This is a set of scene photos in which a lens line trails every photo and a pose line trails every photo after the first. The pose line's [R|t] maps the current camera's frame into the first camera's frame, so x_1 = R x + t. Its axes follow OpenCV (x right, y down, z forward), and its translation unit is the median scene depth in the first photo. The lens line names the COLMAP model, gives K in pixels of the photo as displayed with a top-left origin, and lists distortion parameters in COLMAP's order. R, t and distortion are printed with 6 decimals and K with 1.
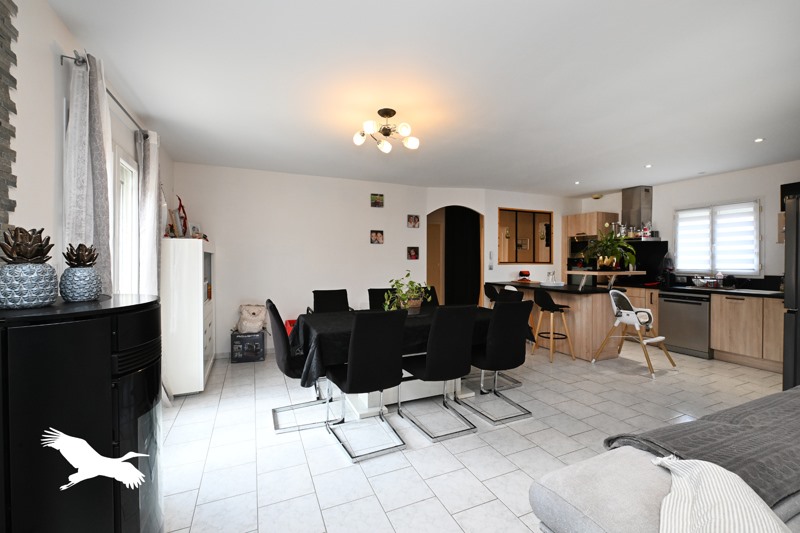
lens RADIAL K [[337.2, 0, 401.0], [0, 337.2, 256.9], [0, 0, 1]] dist [-0.001120, -0.000400]
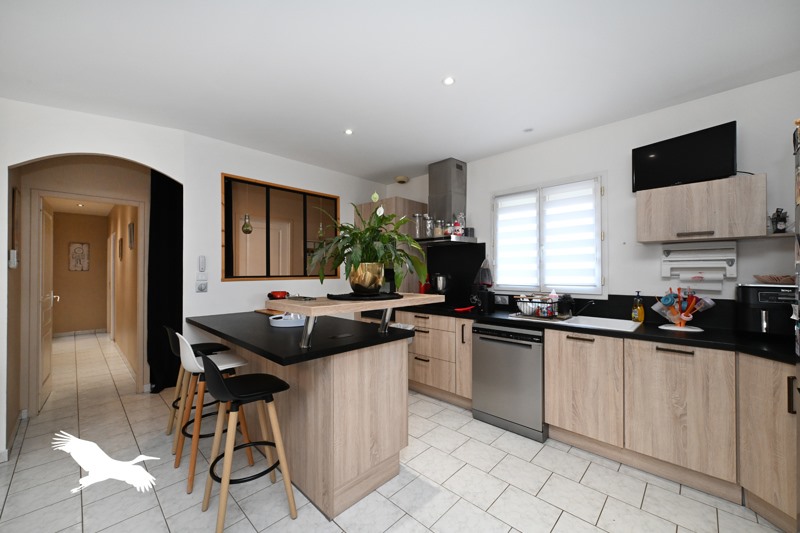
lens RADIAL K [[313.5, 0, 400.0], [0, 313.5, 266.5], [0, 0, 1]] dist [0.000079, -0.000012]
pose [[0.924311, -0.001226, 0.381639, 0.431969], [0.003687, 0.999977, -0.005716, 0.003500], [-0.381623, 0.006691, 0.924294, 0.531466]]
